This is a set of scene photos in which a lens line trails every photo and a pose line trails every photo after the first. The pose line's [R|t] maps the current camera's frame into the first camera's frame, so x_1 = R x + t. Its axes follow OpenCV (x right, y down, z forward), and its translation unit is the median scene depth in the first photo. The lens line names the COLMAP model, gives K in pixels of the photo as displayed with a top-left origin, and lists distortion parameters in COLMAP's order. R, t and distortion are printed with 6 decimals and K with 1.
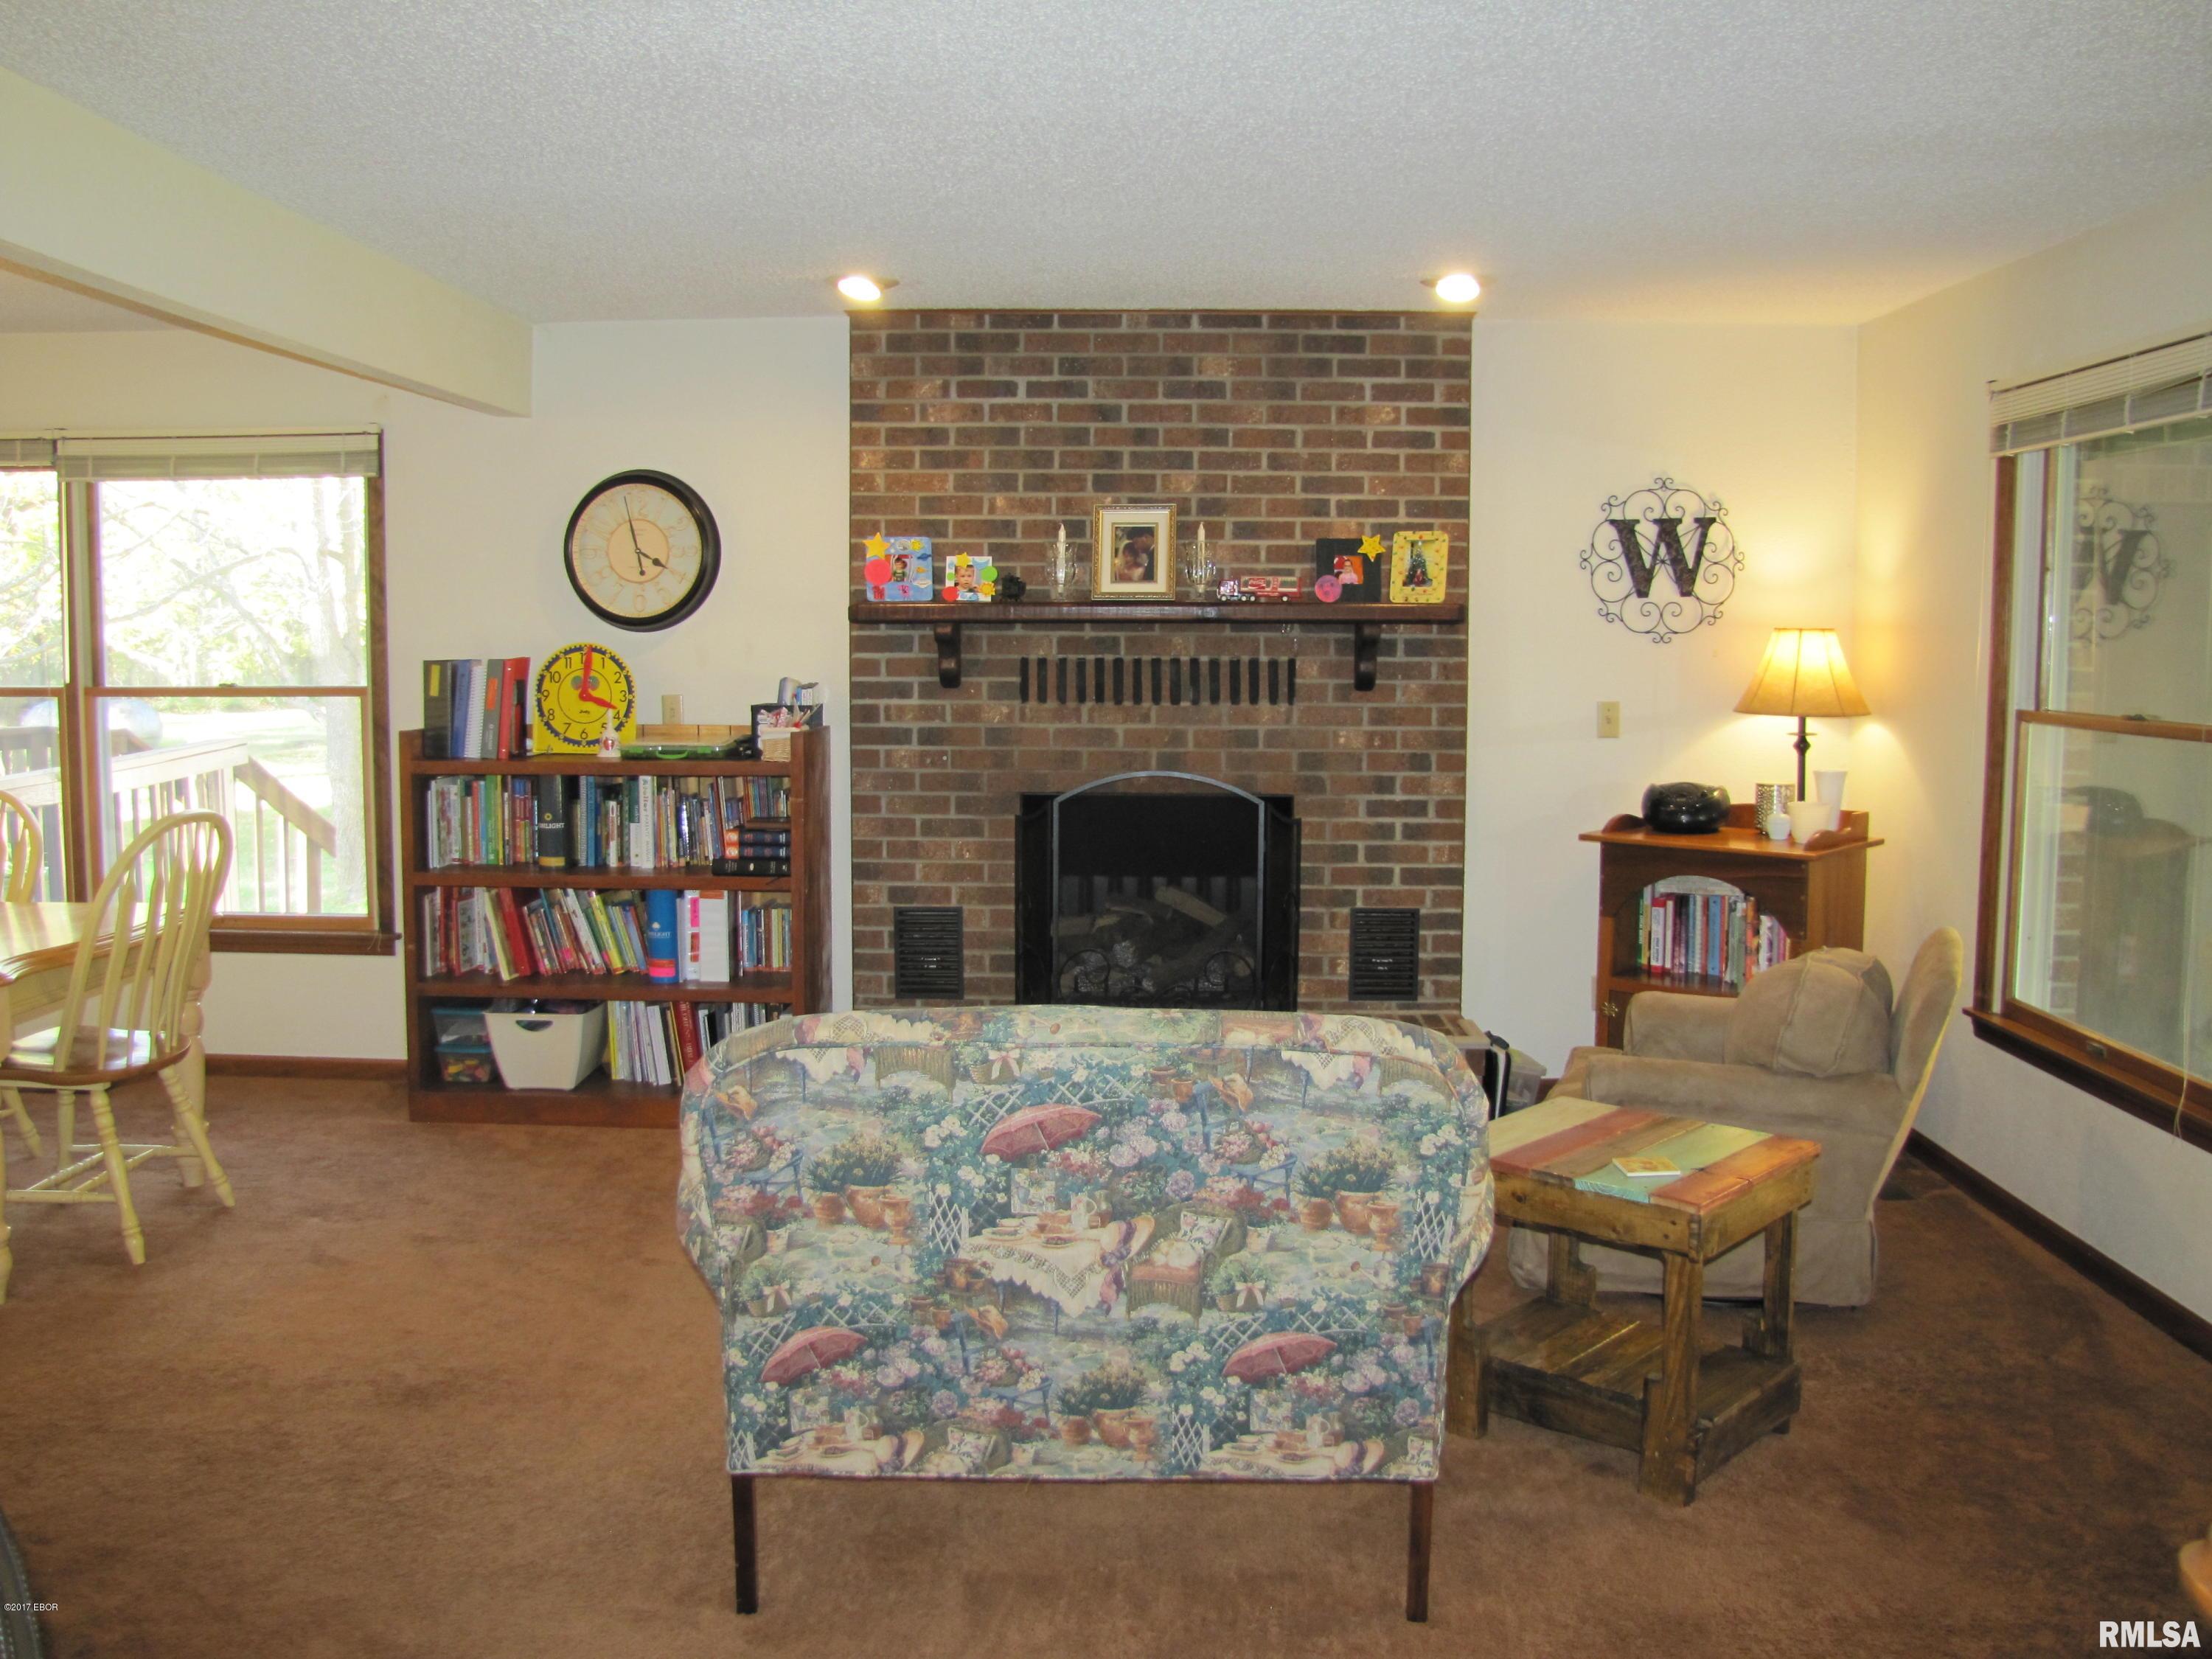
lens RADIAL K [[1932.4, 0, 1105.4], [0, 1932.4, 832.9], [0, 0, 1]] dist [-0.059125, 0.025317]
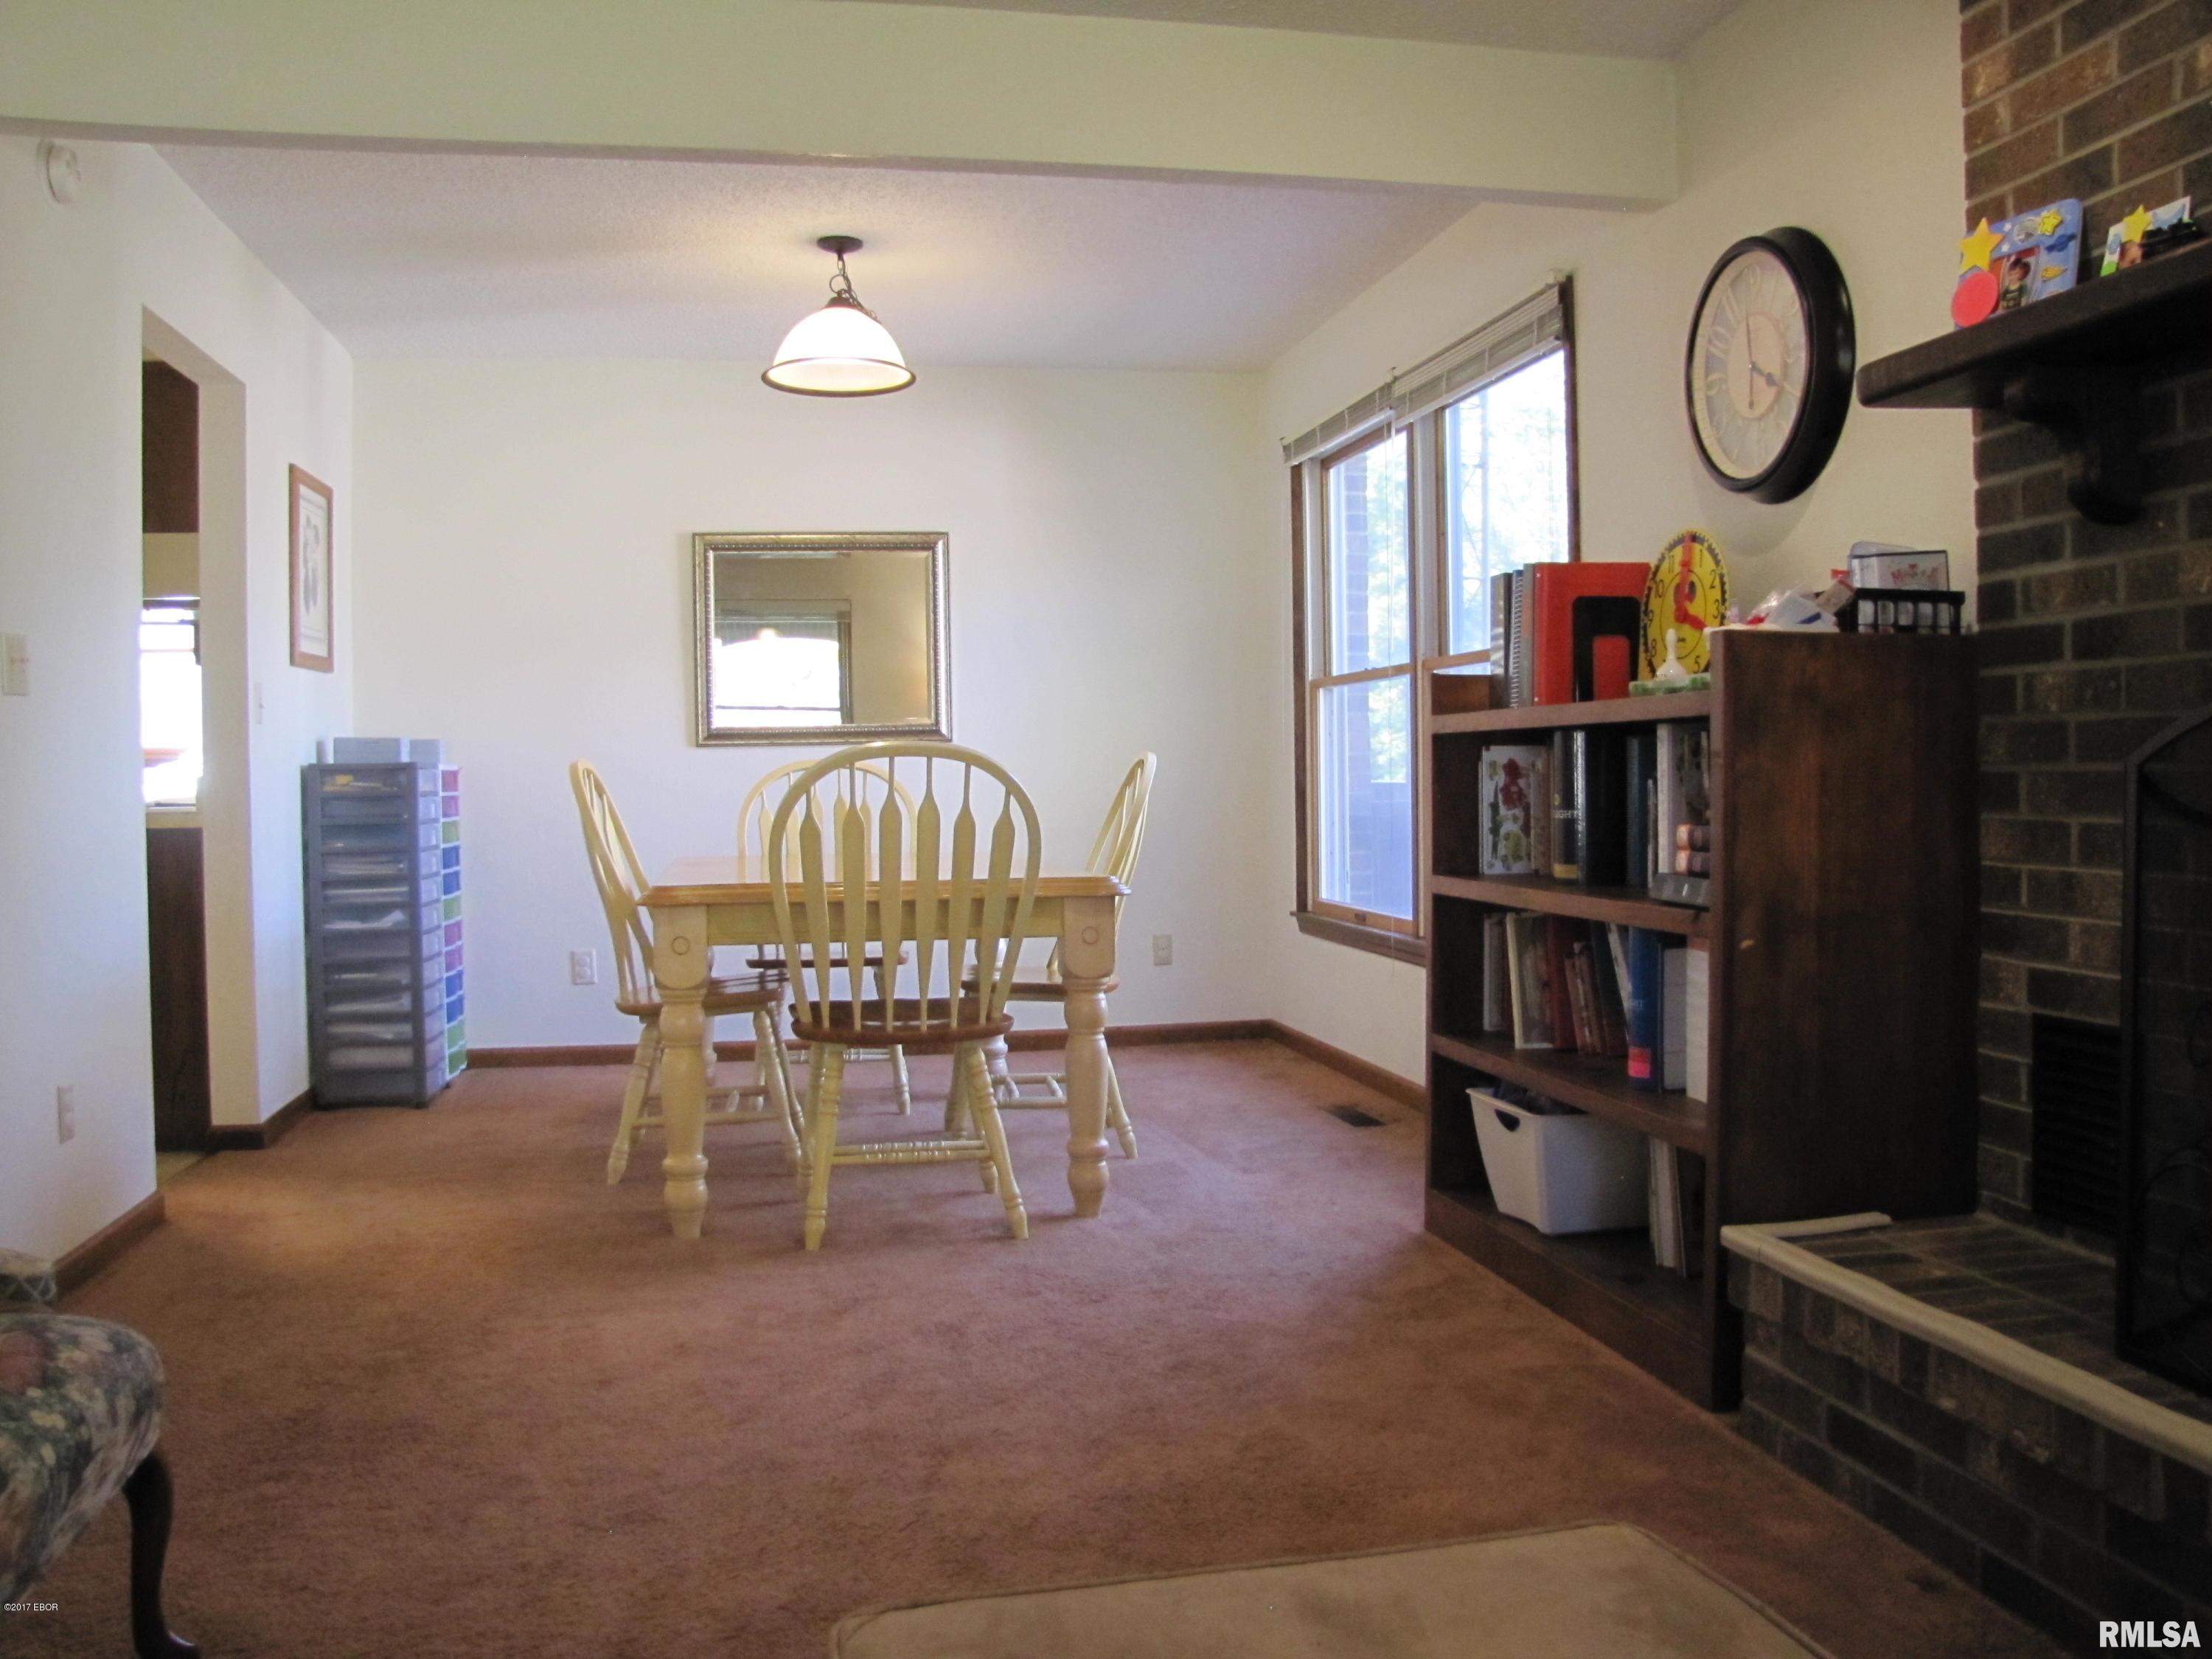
lens RADIAL K [[1932.4, 0, 1105.3], [0, 1932.4, 812.0], [0, 0, 1]] dist [-0.059125, 0.025317]
pose [[0.215519, 0.008272, -0.976465, 0.291369], [-0.085618, 0.996273, -0.010458, 0.014103], [0.972739, 0.085857, 0.215424, 0.688758]]
